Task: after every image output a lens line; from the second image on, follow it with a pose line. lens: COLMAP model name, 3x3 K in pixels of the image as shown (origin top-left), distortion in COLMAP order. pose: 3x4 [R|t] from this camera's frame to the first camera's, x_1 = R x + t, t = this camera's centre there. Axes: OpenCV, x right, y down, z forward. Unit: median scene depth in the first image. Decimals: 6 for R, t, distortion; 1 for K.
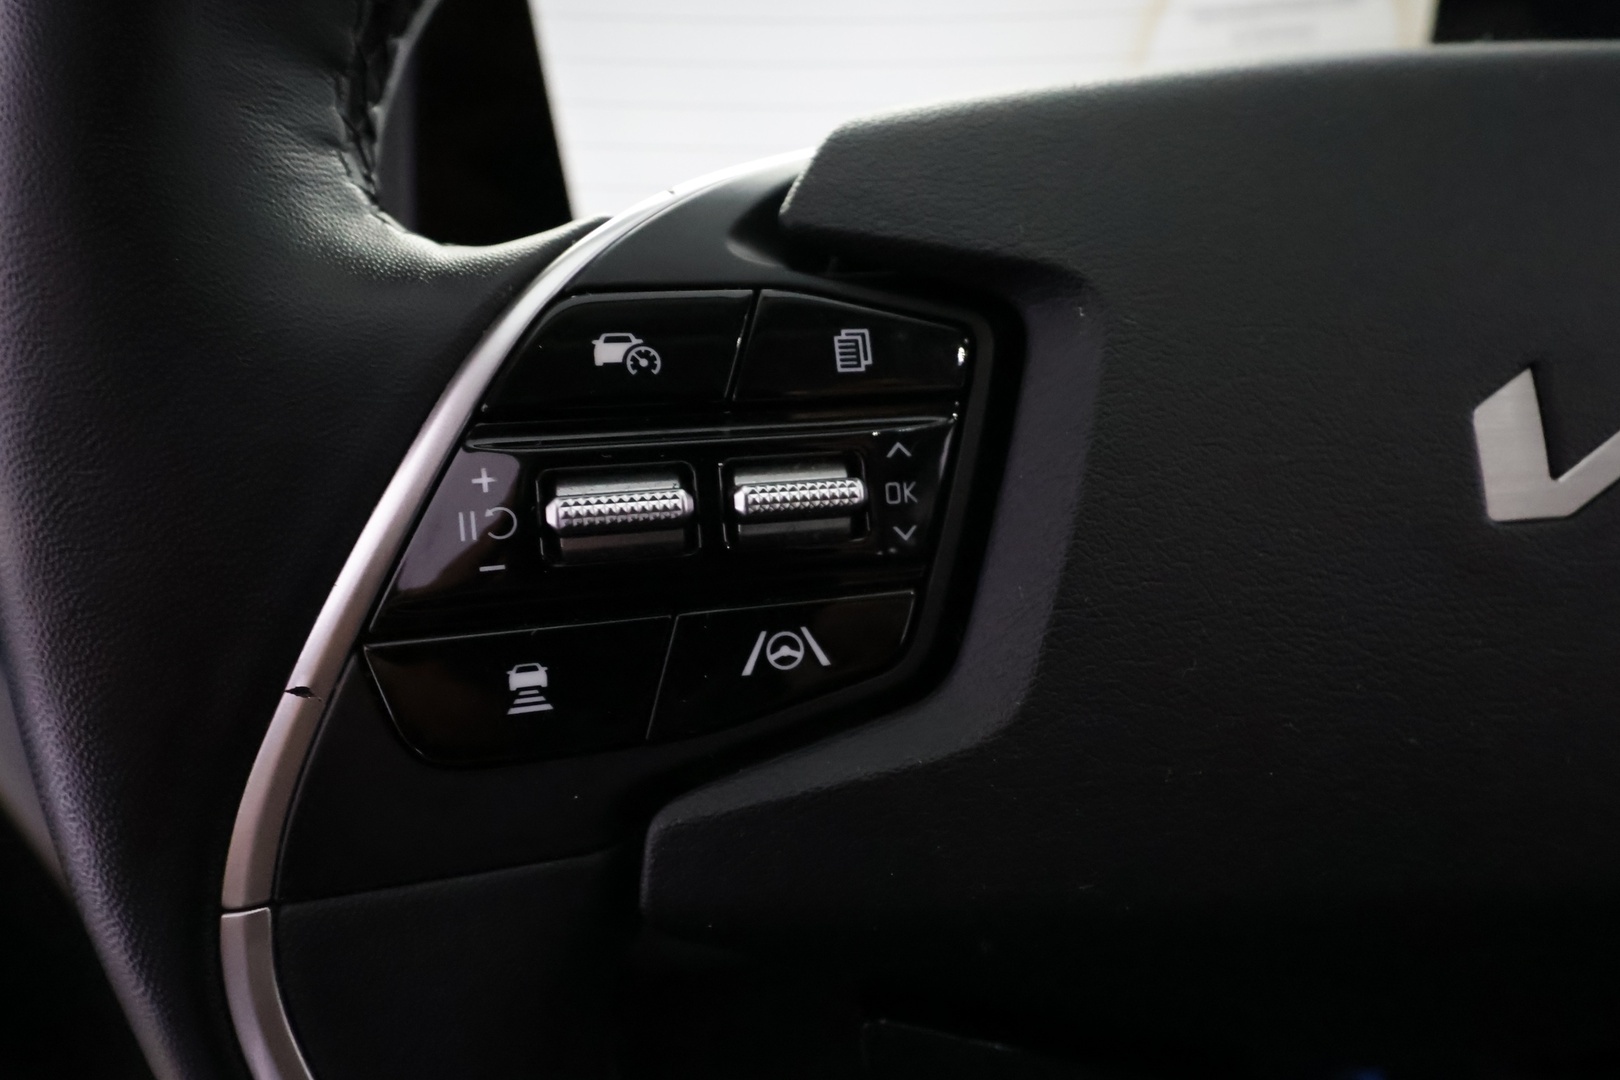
lens RADIAL K [[905.4, 0, 810.0], [0, 905.4, 540.0], [0, 0, 1]] dist [0.005339, -0.001230]
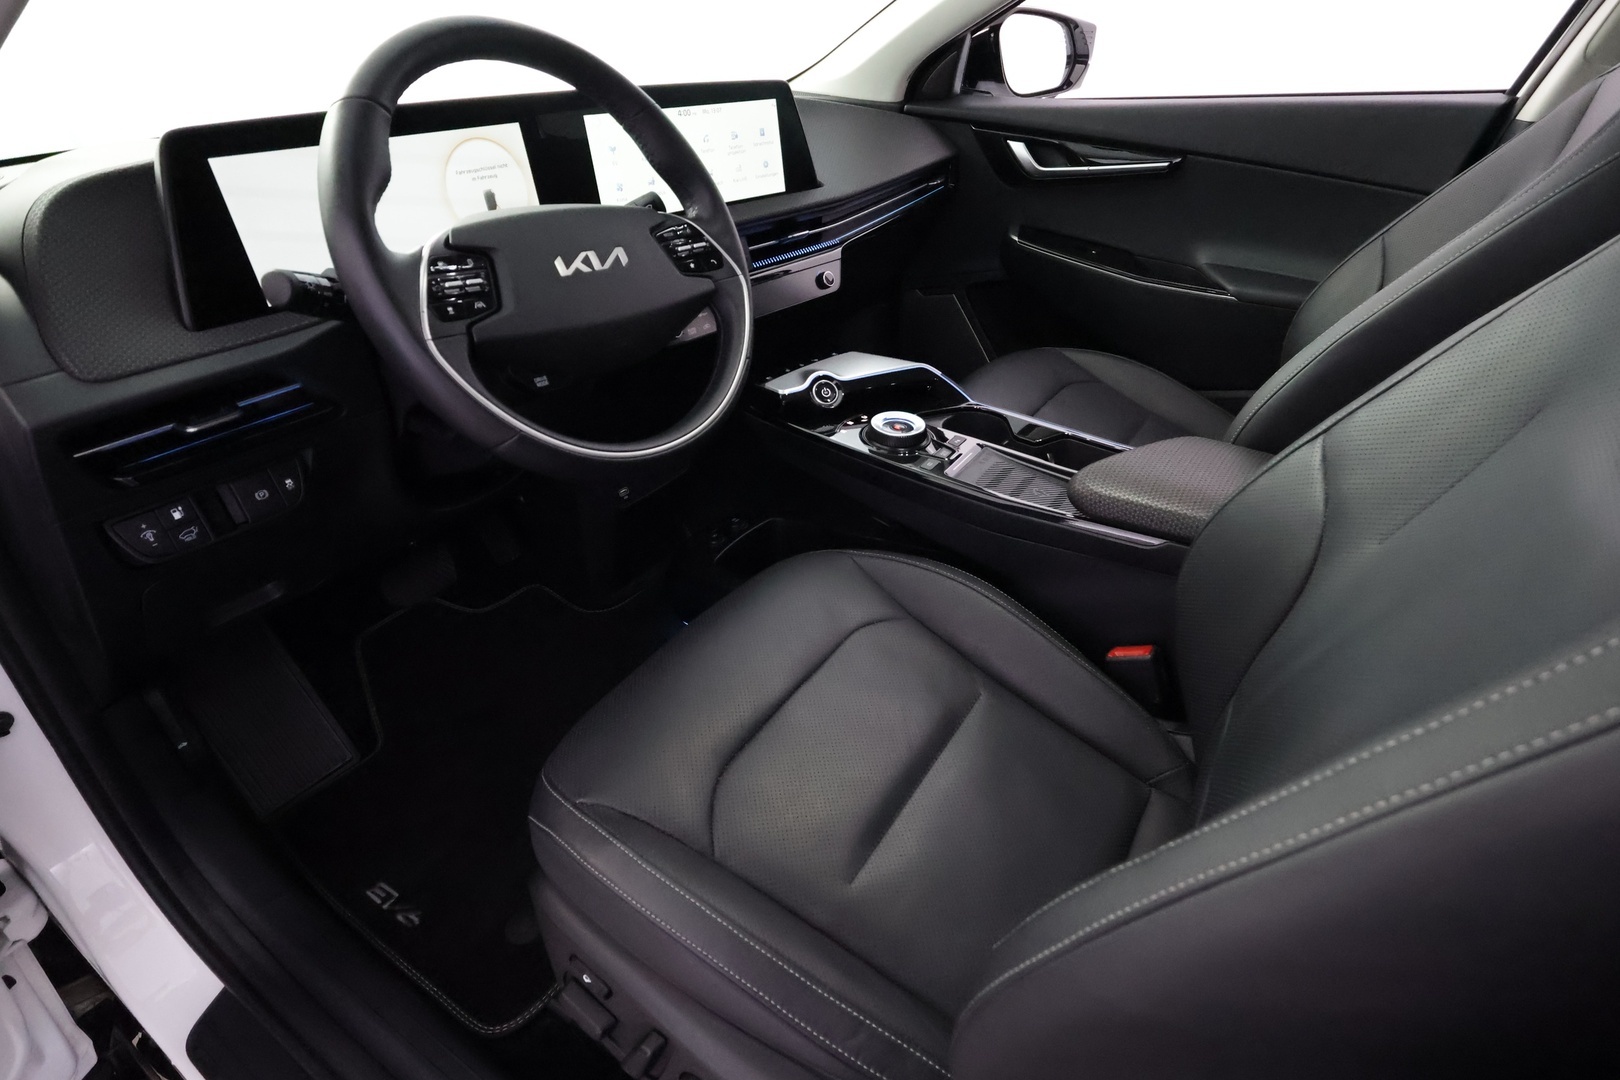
lens RADIAL K [[905.4, 0, 810.0], [0, 905.4, 540.0], [0, 0, 1]] dist [0.005339, -0.001230]
pose [[0.679693, -0.307275, 0.666032, -3.432389], [0.327618, 0.939594, 0.099146, 1.931883], [-0.656265, 0.150815, 0.739305, -5.435549]]
